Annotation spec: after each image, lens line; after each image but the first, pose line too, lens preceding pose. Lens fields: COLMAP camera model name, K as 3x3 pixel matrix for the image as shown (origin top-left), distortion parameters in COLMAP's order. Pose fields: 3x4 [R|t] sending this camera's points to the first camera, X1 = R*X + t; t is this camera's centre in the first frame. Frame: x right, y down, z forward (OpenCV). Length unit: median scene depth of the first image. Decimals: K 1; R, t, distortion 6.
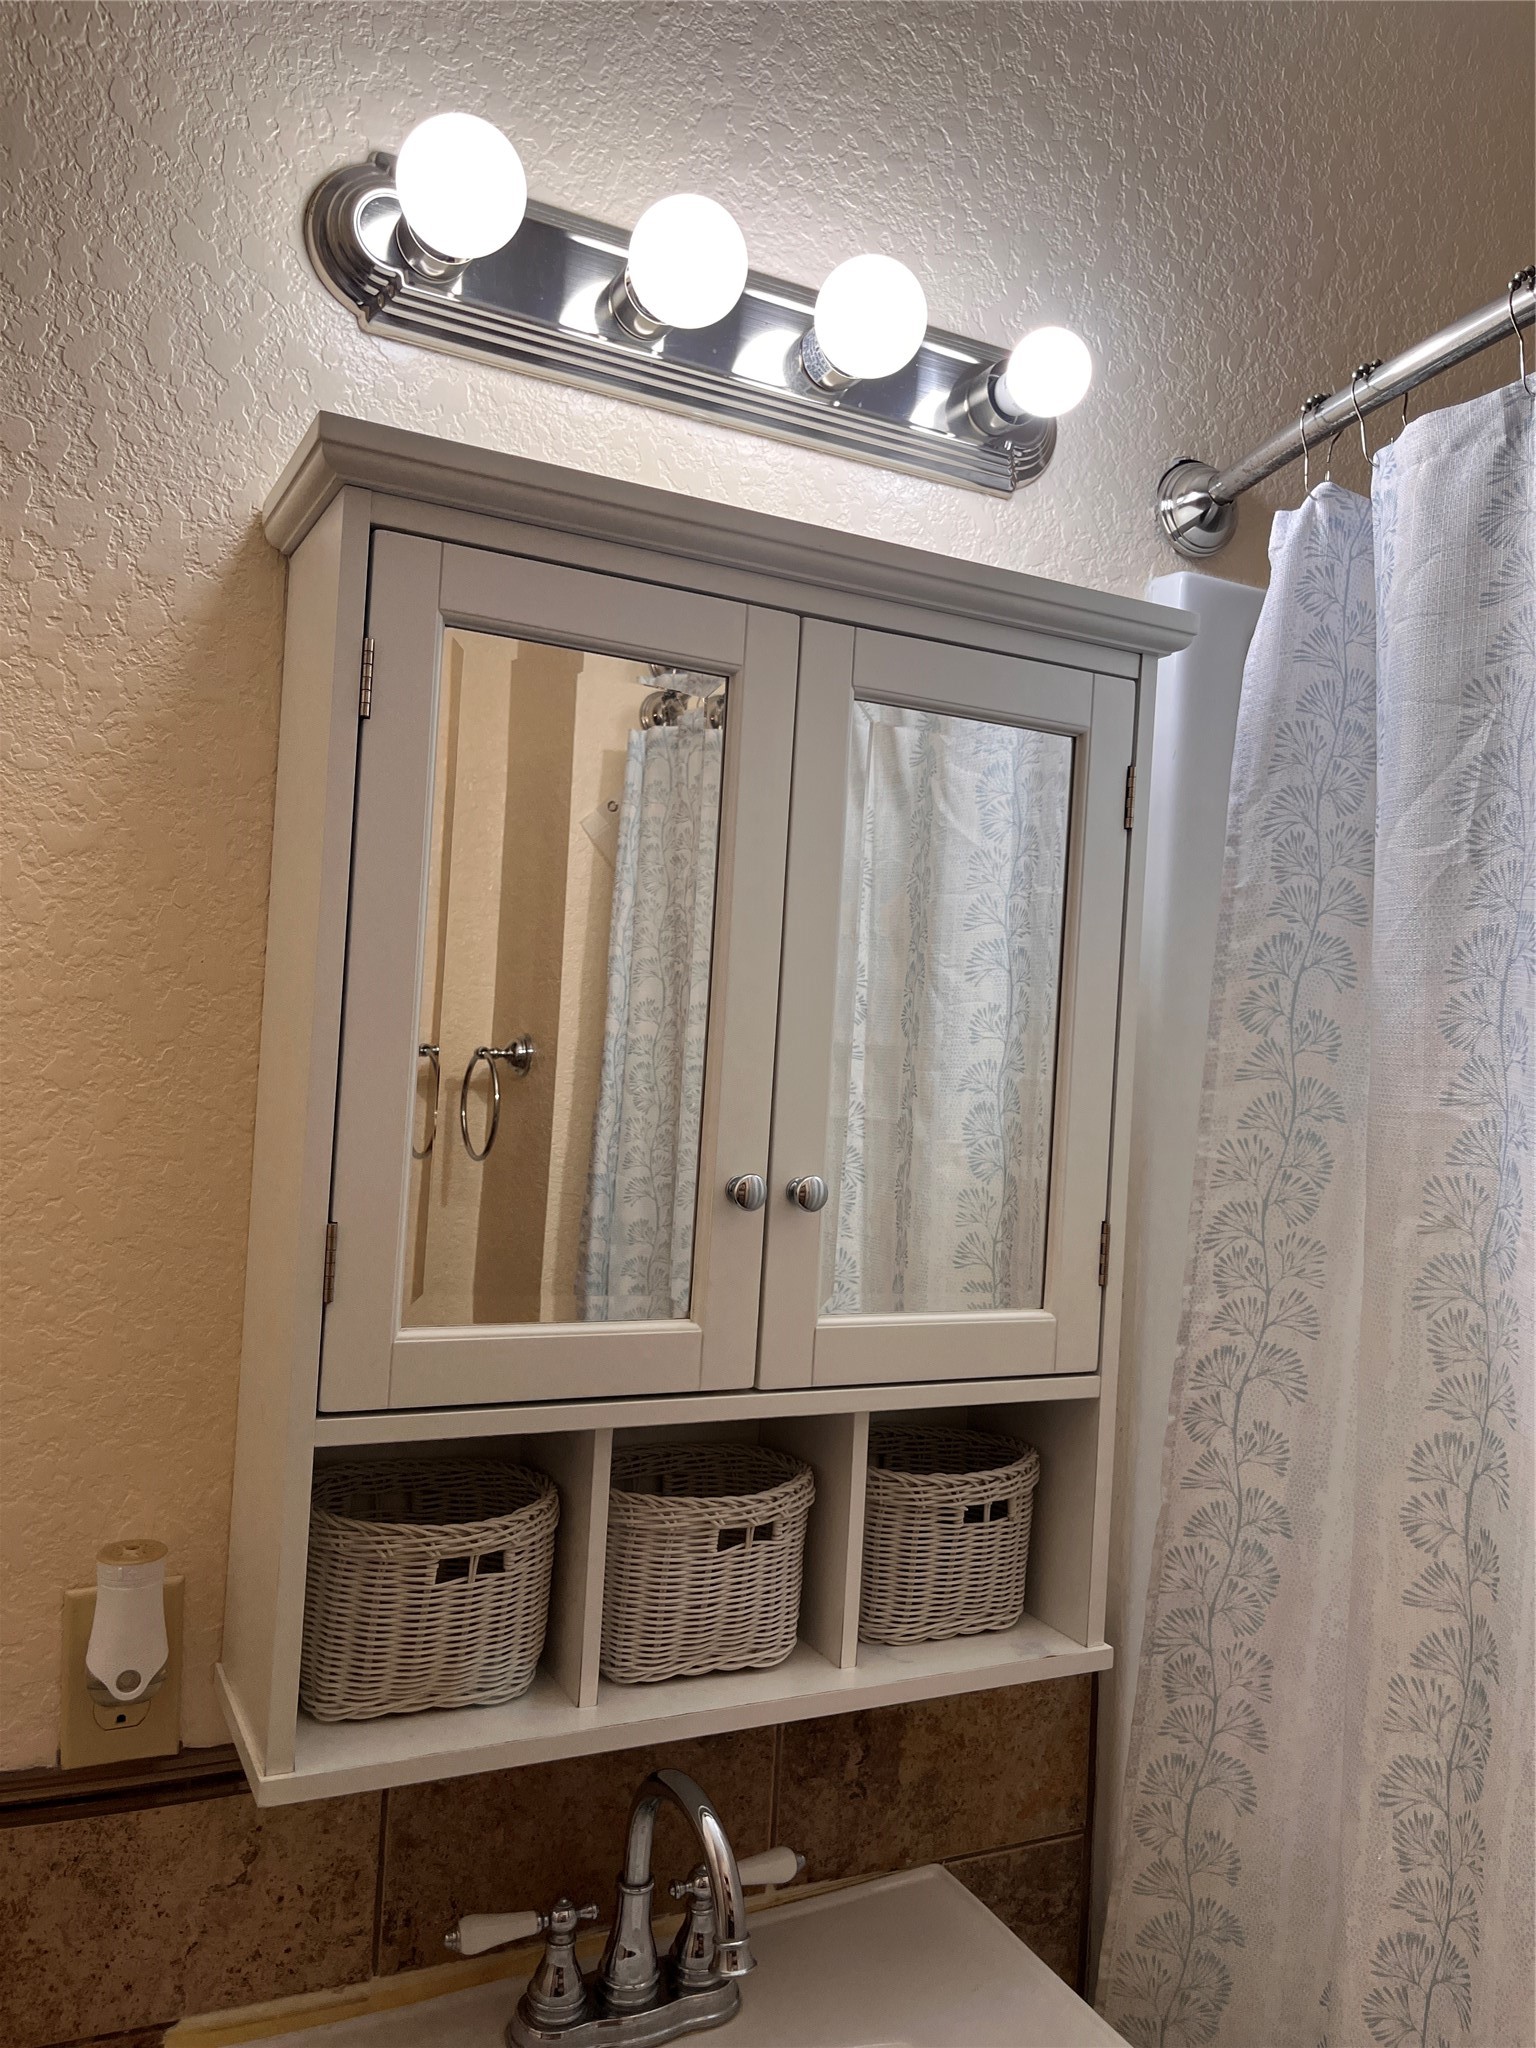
lens RADIAL K [[1571.7, 0, 768.0], [0, 1571.7, 1024.0], [0, 0, 1]] dist [0.062562, -0.101278]
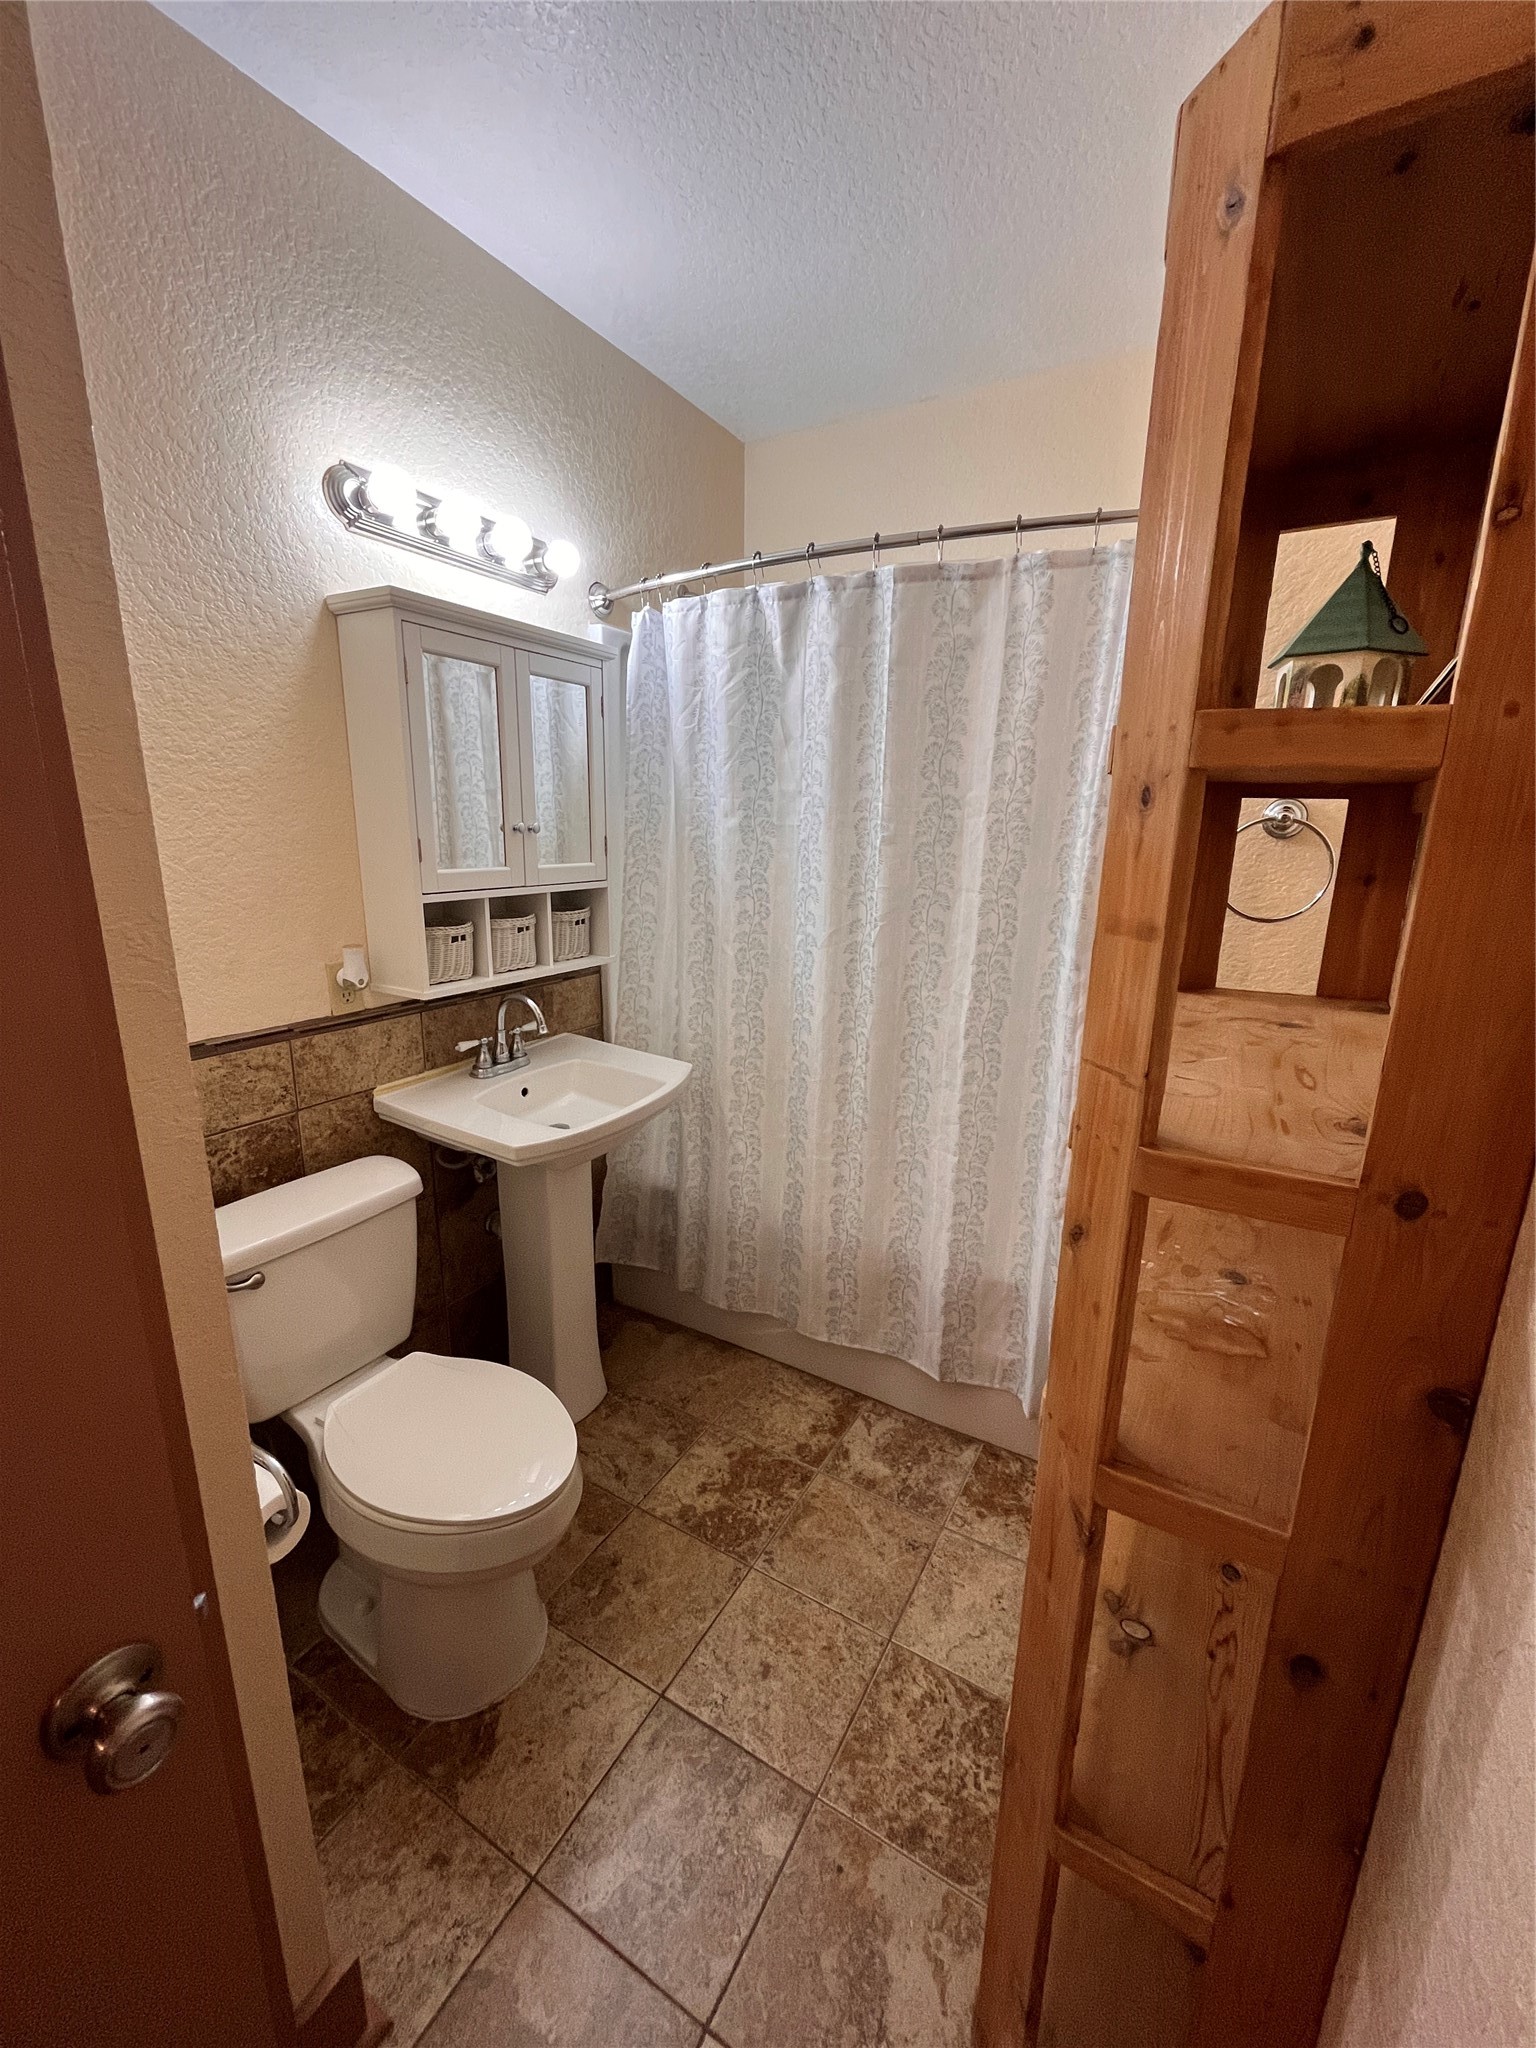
lens RADIAL K [[836.5, 0, 768.0], [0, 836.5, 1024.0], [0, 0, 1]] dist [-0.002810, -0.000075]
pose [[0.841165, -0.168175, 0.513964, -0.513944], [0.022094, 0.960308, 0.278064, 0.018714], [-0.540327, -0.222542, 0.811493, -0.800147]]
